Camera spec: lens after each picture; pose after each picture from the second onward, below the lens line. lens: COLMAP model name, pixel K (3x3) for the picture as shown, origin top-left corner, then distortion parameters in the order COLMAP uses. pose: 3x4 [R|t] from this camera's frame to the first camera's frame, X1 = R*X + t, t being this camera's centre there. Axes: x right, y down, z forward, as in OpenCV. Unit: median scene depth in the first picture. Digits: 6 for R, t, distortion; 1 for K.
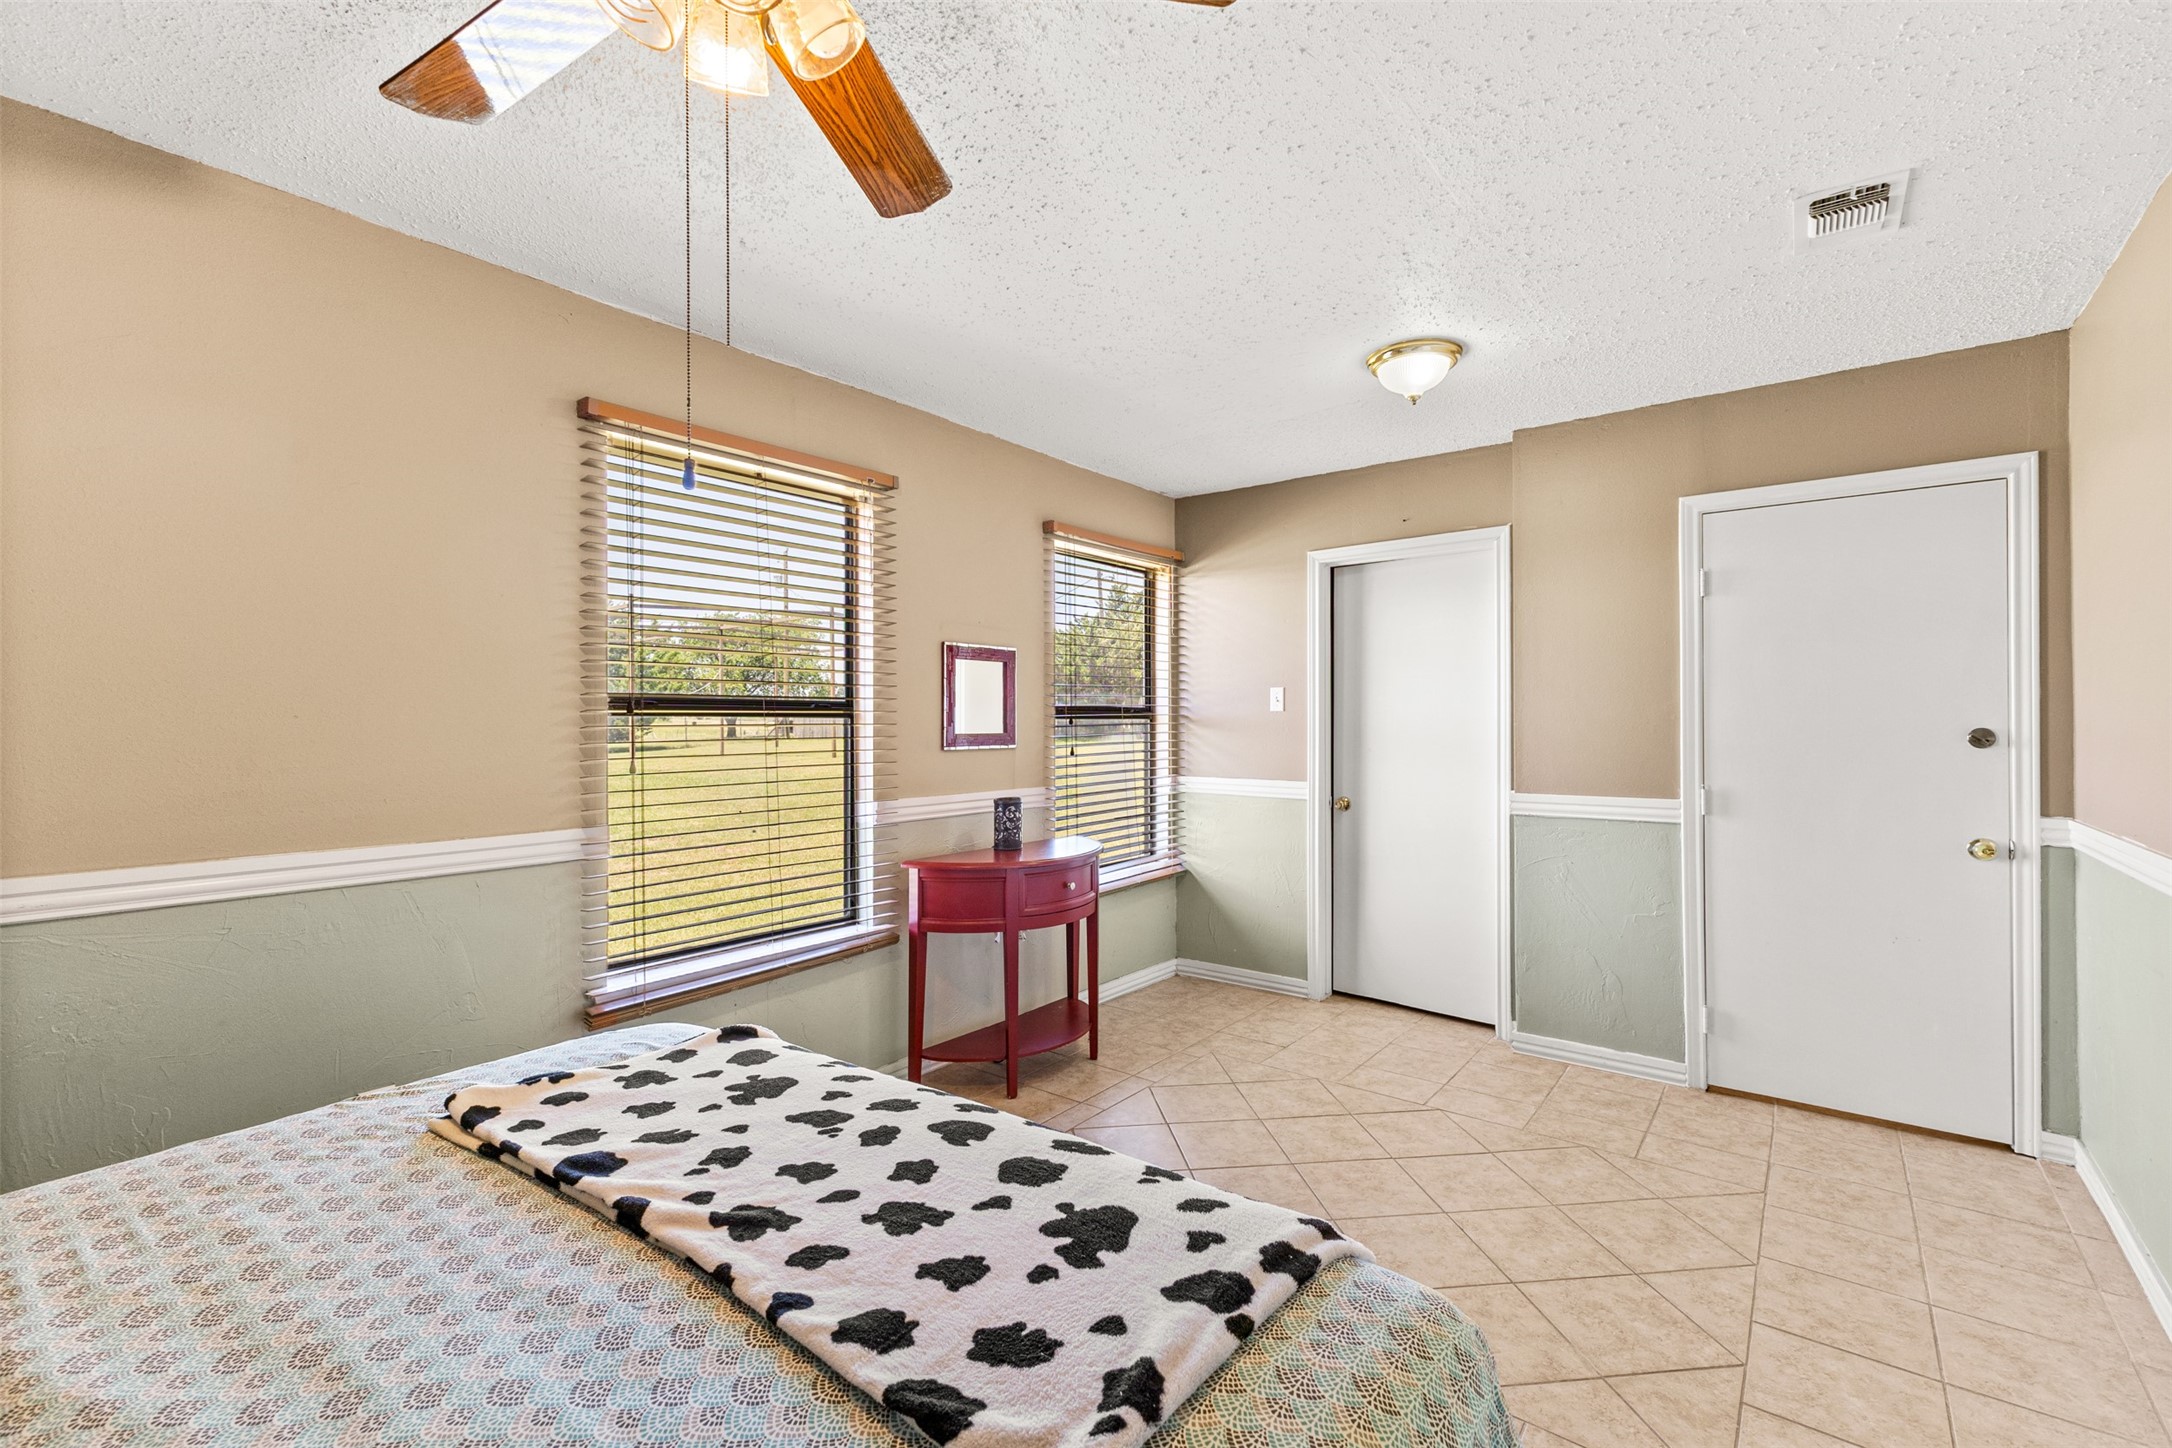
lens RADIAL K [[941.4, 0, 1099.2], [0, 941.4, 715.6], [0, 0, 1]] dist [0.001720, 0.000463]
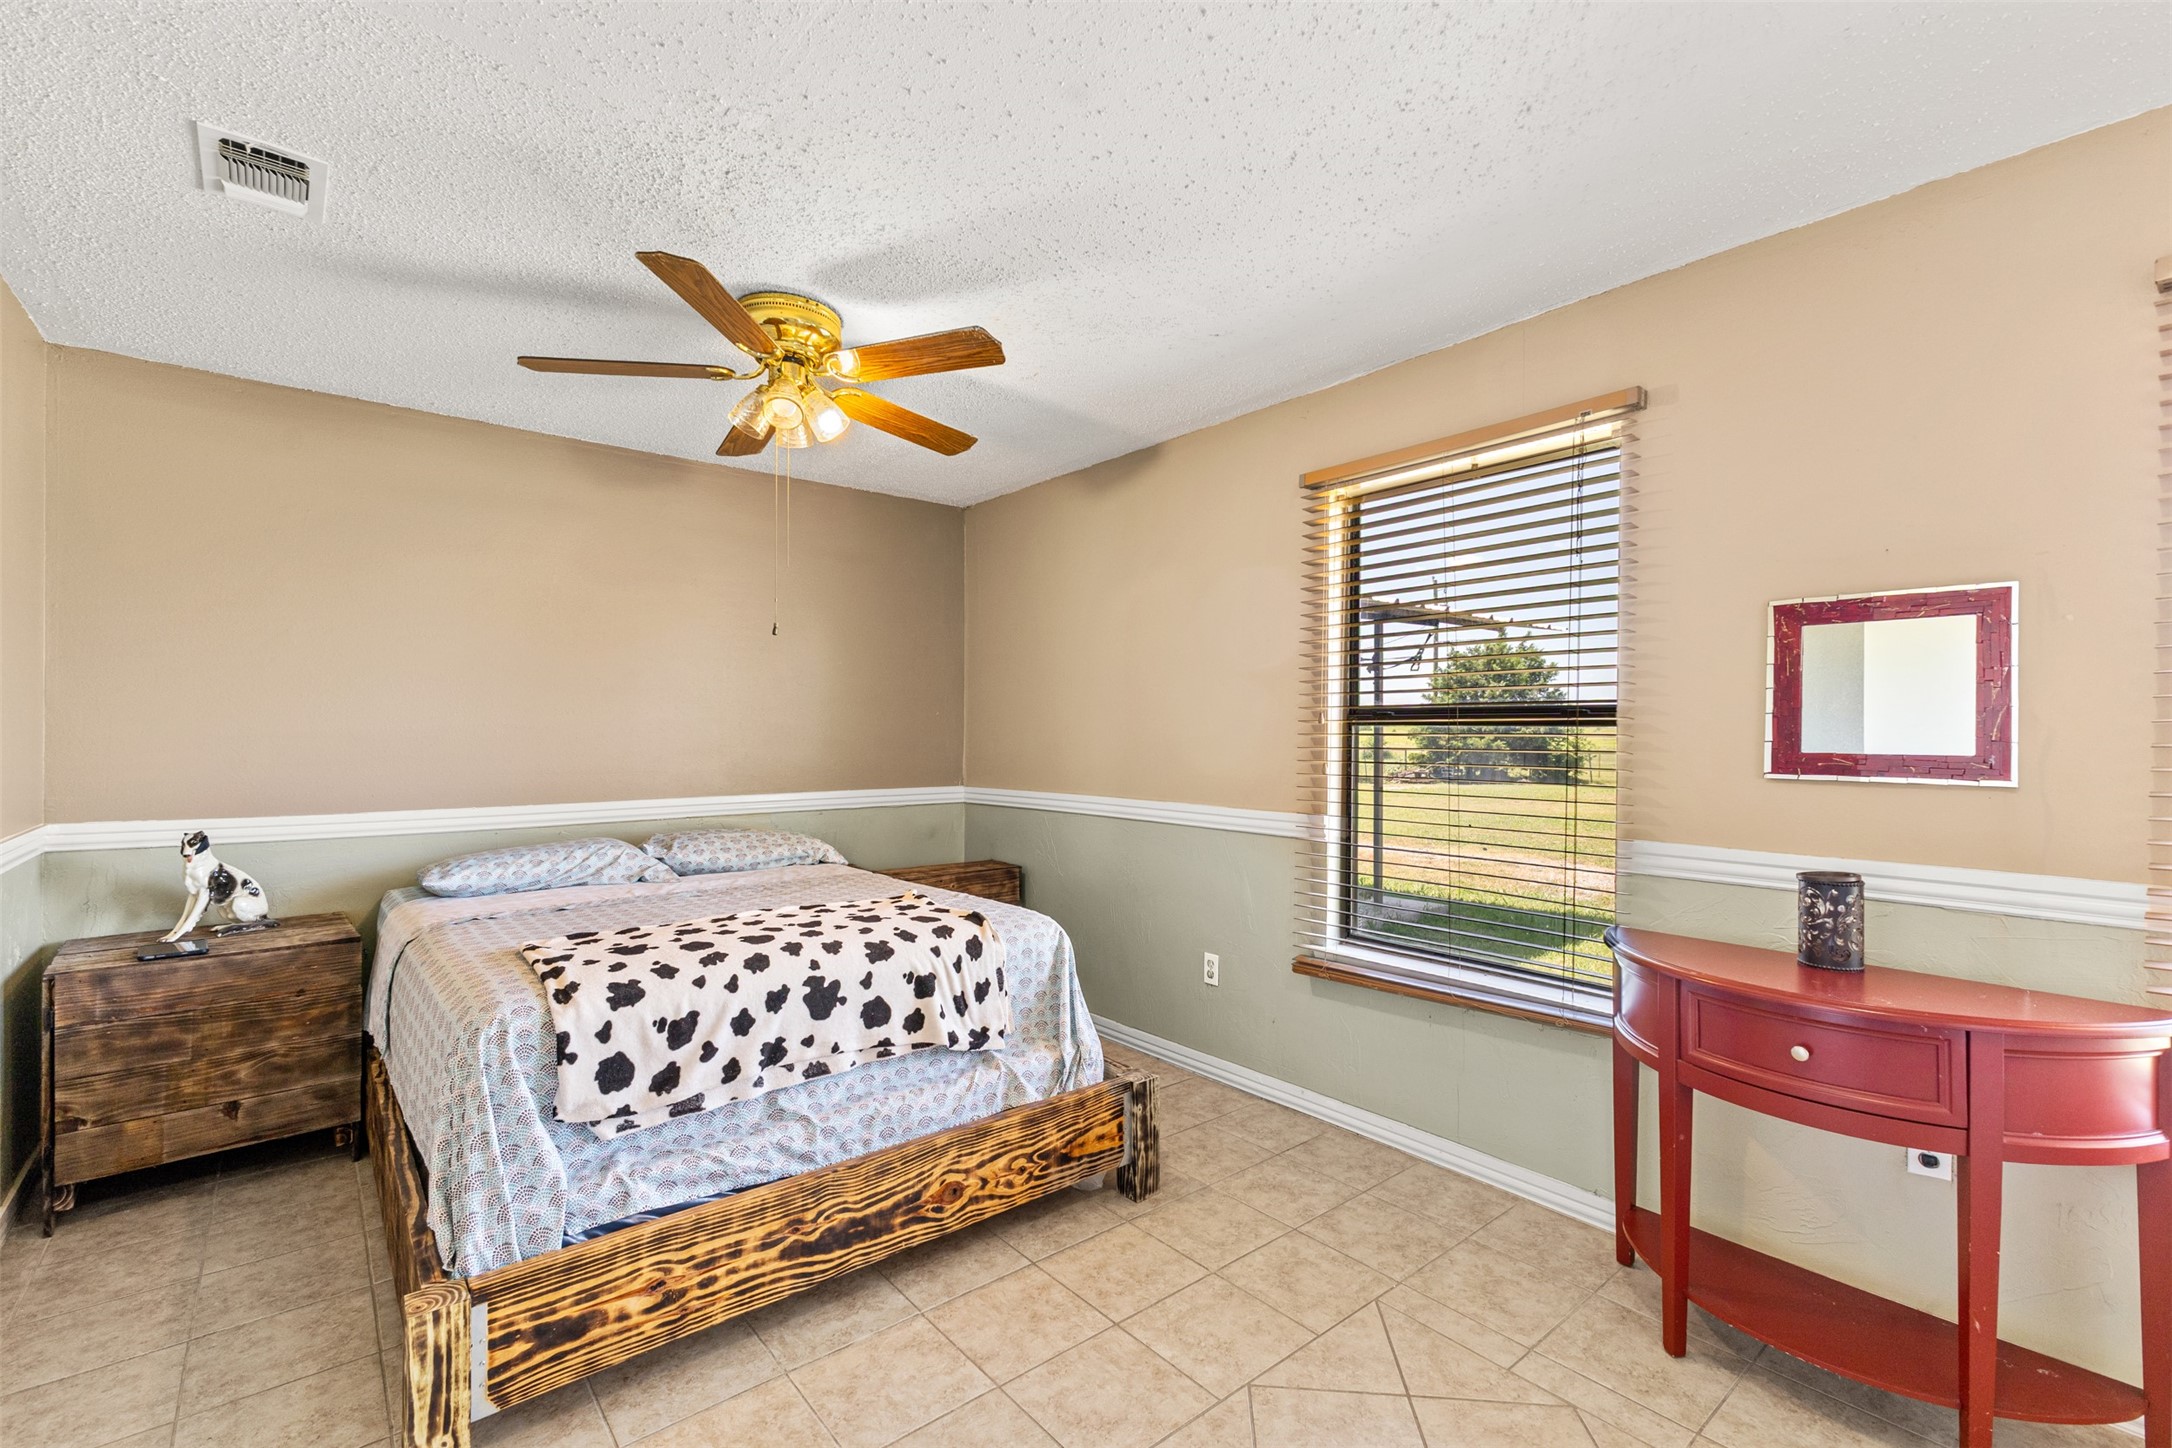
lens RADIAL K [[941.4, 0, 1099.2], [0, 941.4, 715.6], [0, 0, 1]] dist [0.001720, 0.000463]
pose [[-0.203331, -0.009114, -0.979068, 0.536637], [0.006521, 0.999922, -0.010662, -0.000822], [0.979088, -0.008552, -0.203256, 0.708391]]
